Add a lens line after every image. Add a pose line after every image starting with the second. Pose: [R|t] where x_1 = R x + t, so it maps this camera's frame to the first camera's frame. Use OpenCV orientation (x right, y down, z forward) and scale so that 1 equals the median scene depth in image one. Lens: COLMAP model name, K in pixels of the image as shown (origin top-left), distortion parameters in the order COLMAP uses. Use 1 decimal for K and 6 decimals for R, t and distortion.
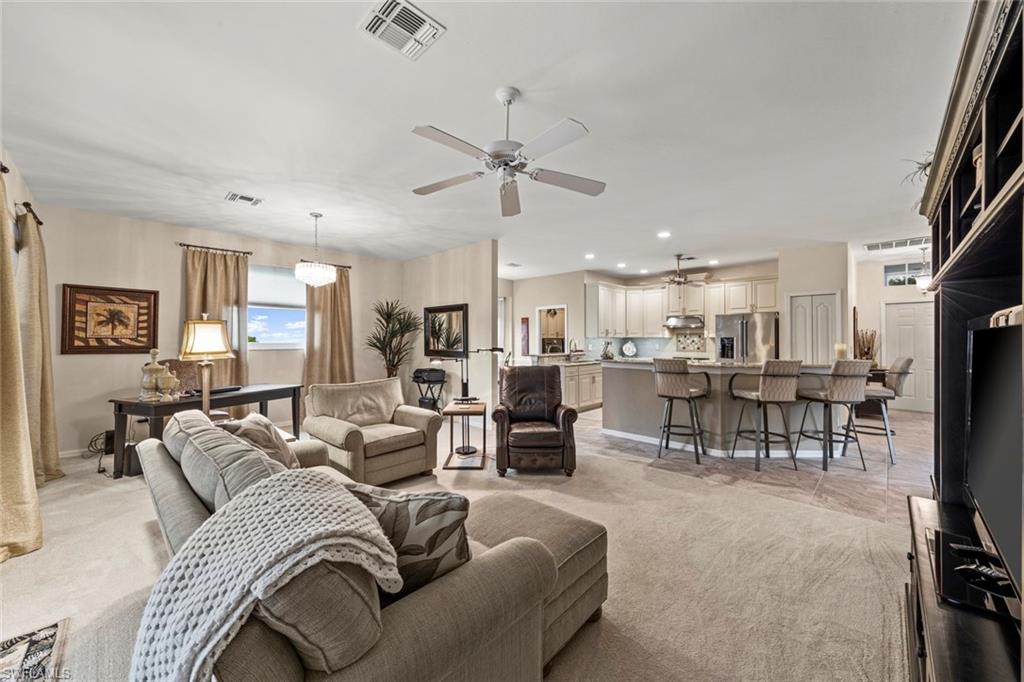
lens RADIAL K [[379.8, 0, 512.9], [0, 379.8, 334.5], [0, 0, 1]] dist [0.002215, -0.000200]
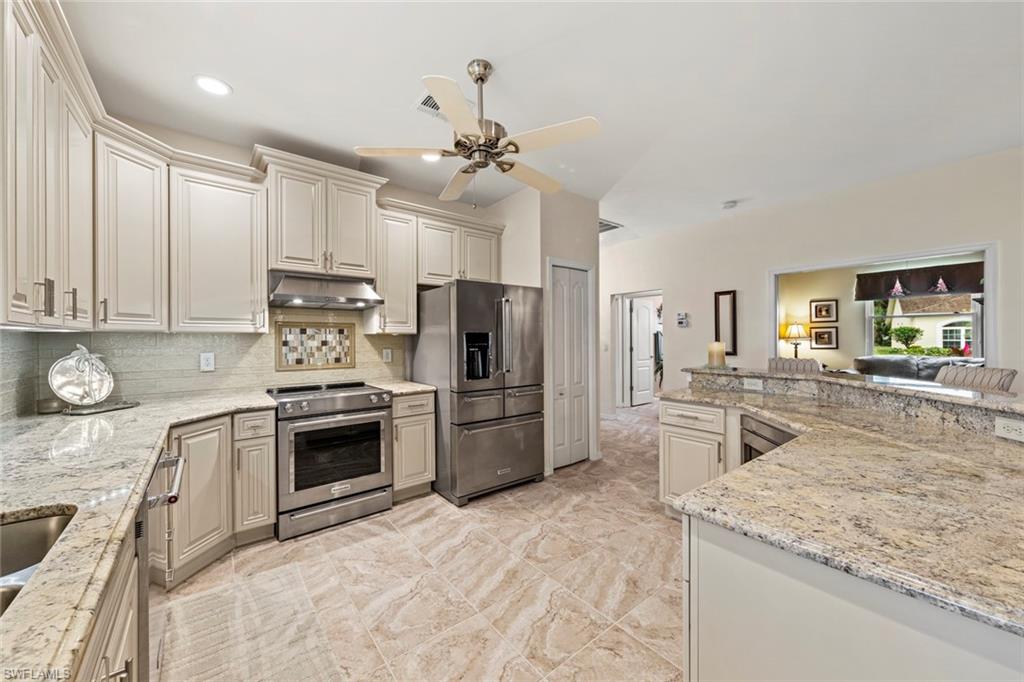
lens RADIAL K [[379.8, 0, 511.7], [0, 379.8, 339.6], [0, 0, 1]] dist [0.002215, -0.000200]
pose [[0.116070, -0.003076, 0.993236, 0.140006], [-0.005604, 0.999977, 0.003752, 0.016052], [-0.993225, -0.006002, 0.116050, 1.042103]]
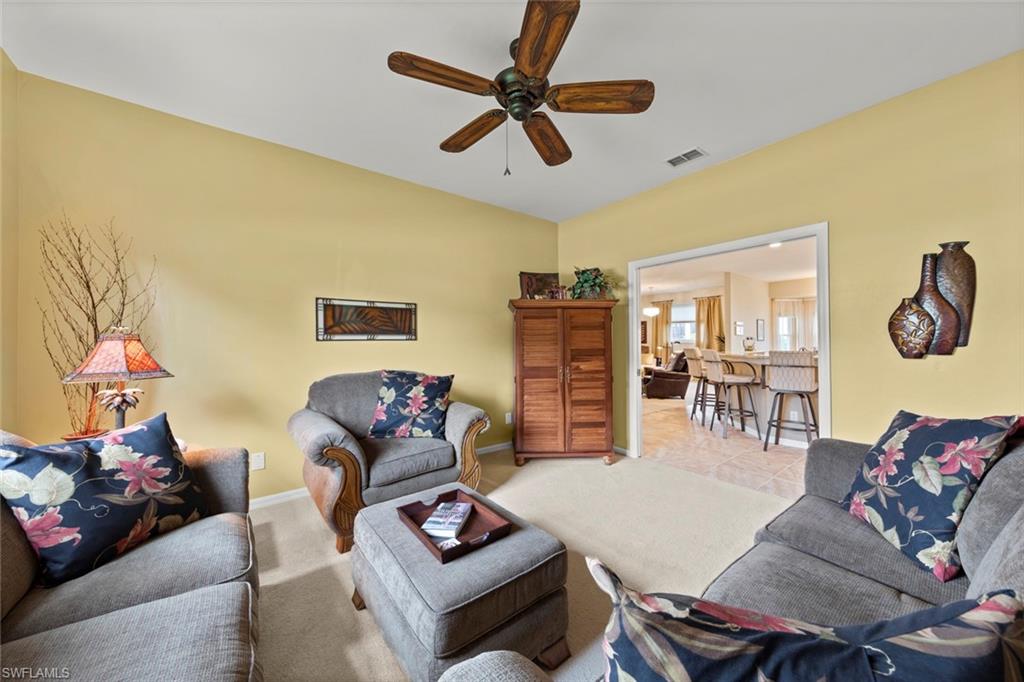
lens RADIAL K [[339.3, 0, 502.9], [0, 339.3, 345.0], [0, 0, 1]] dist [-0.000083, -0.000017]
pose [[-0.163326, 0.013584, -0.986479, 1.397240], [0.018228, 0.999776, 0.010749, 0.015025], [0.986404, -0.016226, -0.163537, 0.289593]]
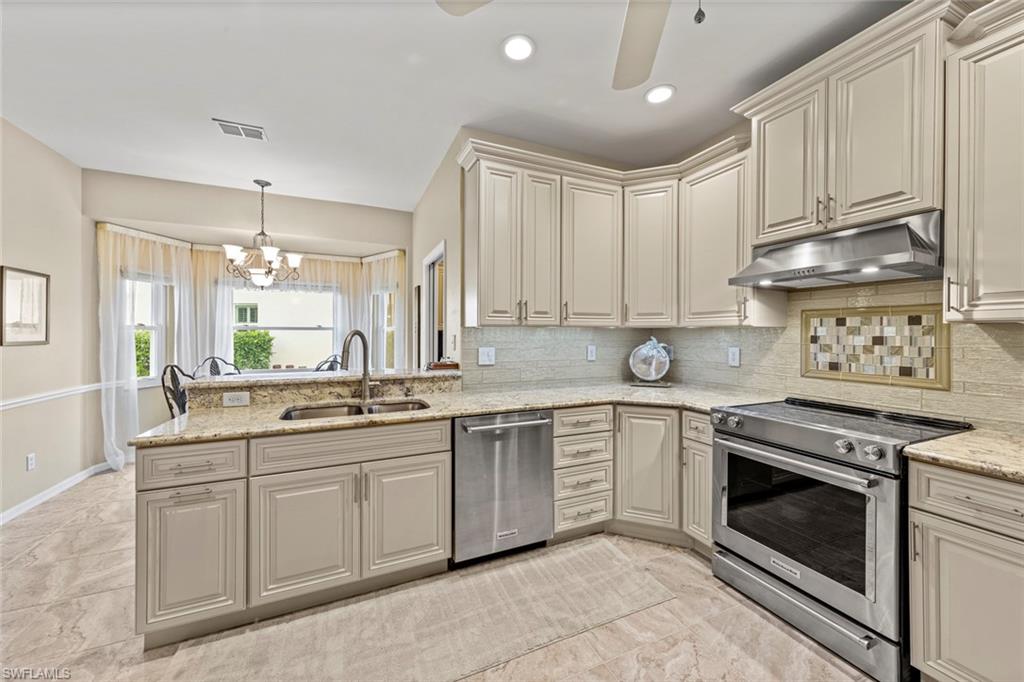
lens RADIAL K [[379.8, 0, 511.0], [0, 379.8, 333.9], [0, 0, 1]] dist [0.002215, -0.000200]
pose [[0.927420, 0.001293, -0.374018, 0.480546], [0.002694, 0.999945, 0.010138, 0.014906], [0.374011, -0.010410, 0.927366, 0.950425]]
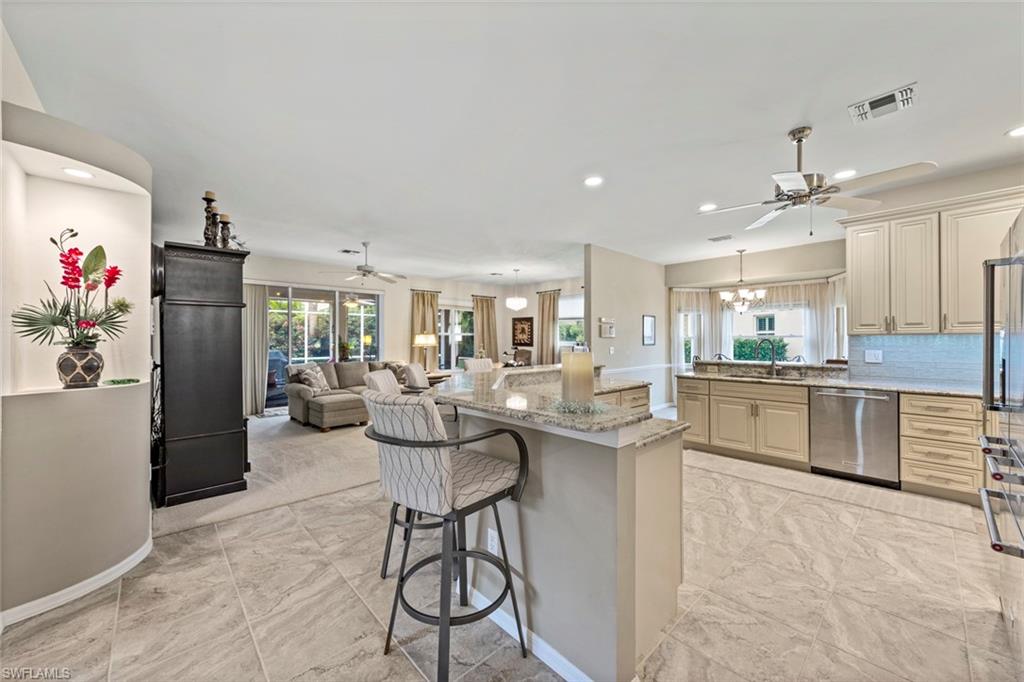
lens RADIAL K [[379.8, 0, 511.6], [0, 379.8, 338.3], [0, 0, 1]] dist [0.002215, -0.000200]
pose [[-0.044618, -0.005769, -0.998987, 0.950753], [0.012945, 0.999896, -0.006353, 0.012310], [0.998920, -0.013215, -0.044538, 0.787402]]
